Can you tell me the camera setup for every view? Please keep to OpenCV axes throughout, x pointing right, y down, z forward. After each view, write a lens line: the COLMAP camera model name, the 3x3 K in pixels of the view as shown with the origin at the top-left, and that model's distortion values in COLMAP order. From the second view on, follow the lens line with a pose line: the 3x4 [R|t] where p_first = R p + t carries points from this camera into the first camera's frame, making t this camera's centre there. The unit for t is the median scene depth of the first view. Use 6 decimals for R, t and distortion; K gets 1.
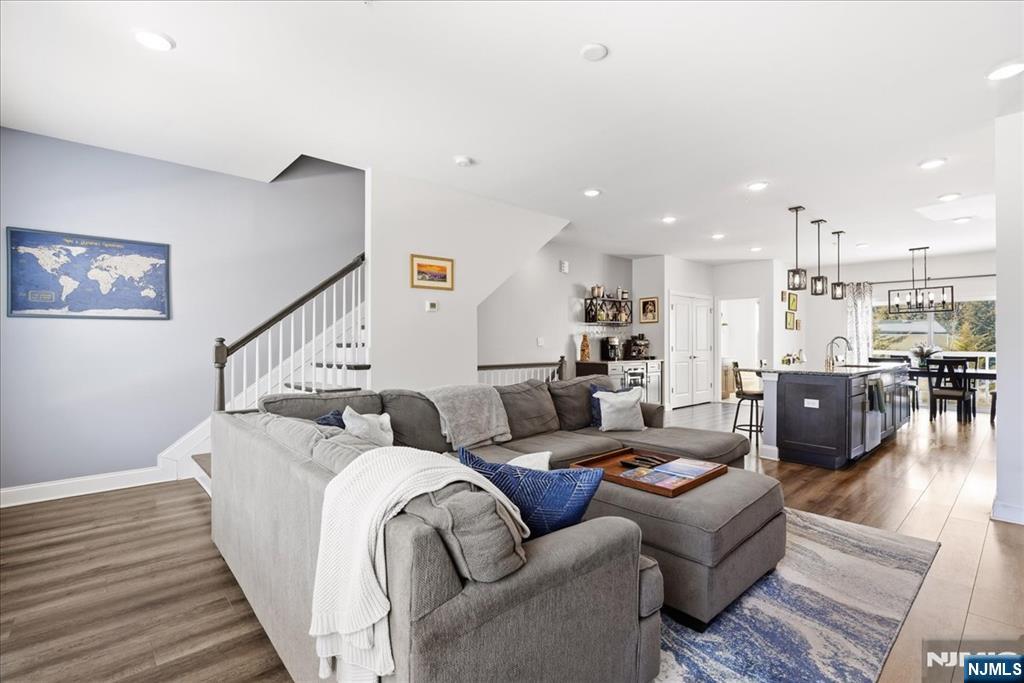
lens RADIAL K [[470.3, 0, 513.4], [0, 470.3, 340.7], [0, 0, 1]] dist [-0.003590, 0.000392]
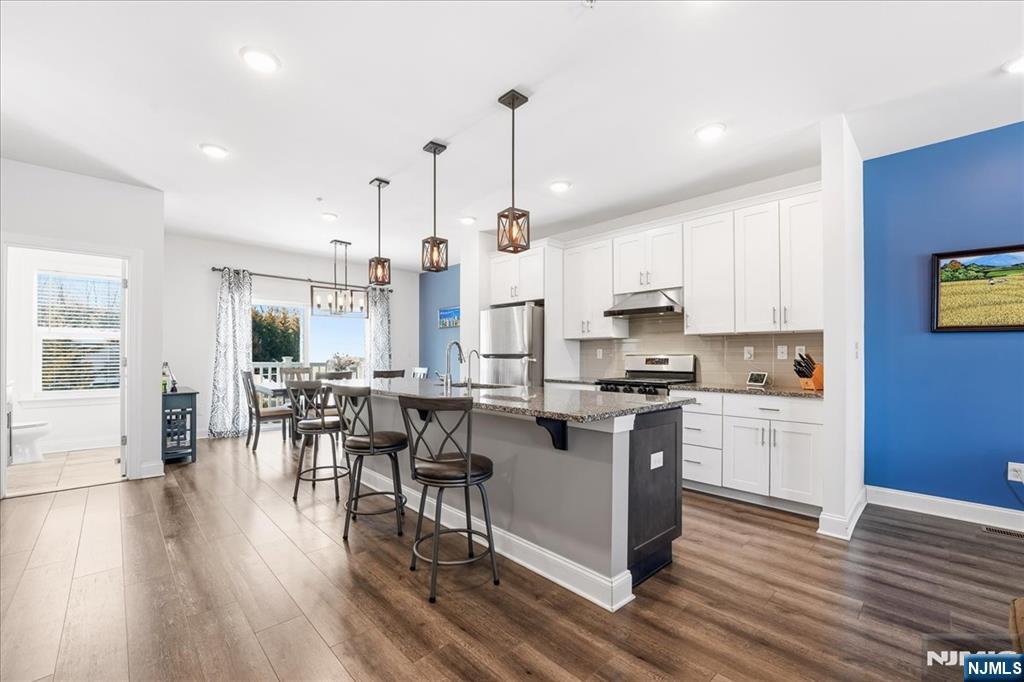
lens RADIAL K [[418.9, 0, 512.9], [0, 418.9, 348.6], [0, 0, 1]] dist [-0.015480, 0.000231]
pose [[-0.029163, 0.005612, 0.999559, 0.122084], [0.000663, 0.999984, -0.005595, 0.005001], [-0.999574, 0.000500, -0.029166, 0.932741]]
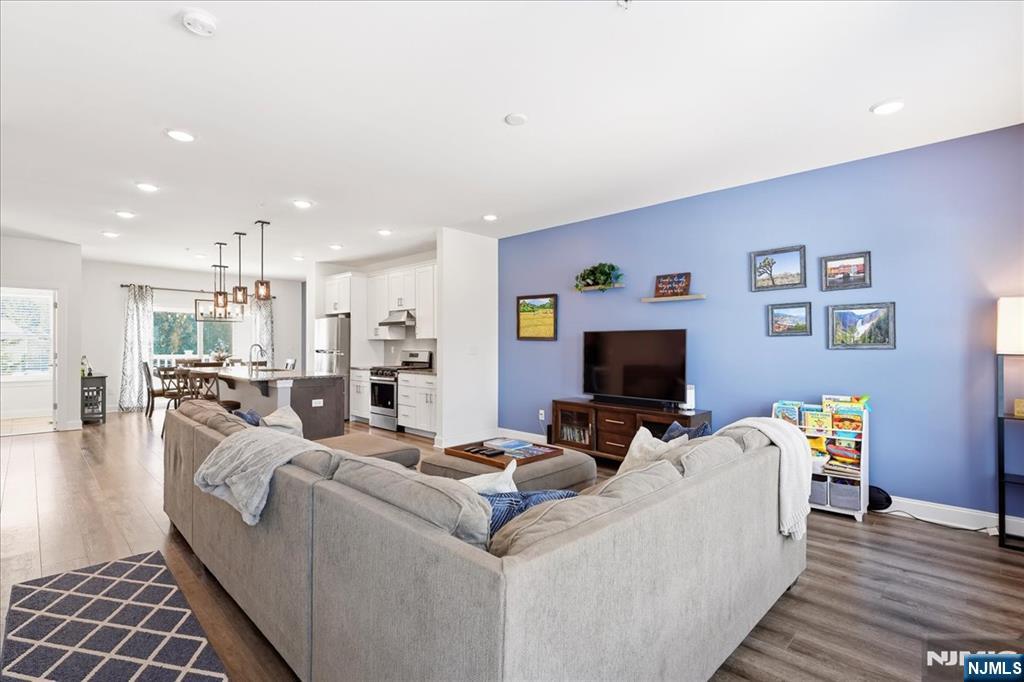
lens RADIAL K [[470.3, 0, 511.6], [0, 470.3, 342.1], [0, 0, 1]] dist [-0.003590, 0.000392]
pose [[-0.062201, -0.003854, 0.998056, -0.441527], [-0.000973, 0.999992, 0.003801, -0.017588], [-0.998063, -0.000735, -0.062205, 0.468059]]
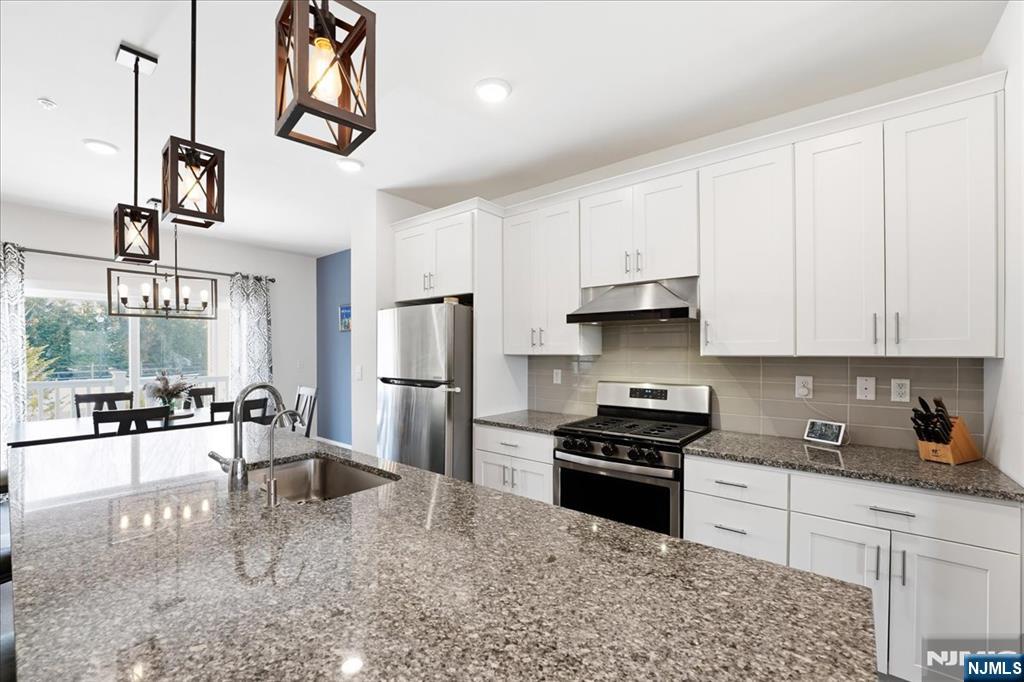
lens RADIAL K [[418.9, 0, 509.7], [0, 418.9, 346.5], [0, 0, 1]] dist [-0.015480, 0.000231]
pose [[-0.149180, -0.000113, 0.988810, 0.412755], [0.001973, 0.999998, 0.000412, -0.030410], [-0.988808, 0.002013, -0.149180, 0.880541]]
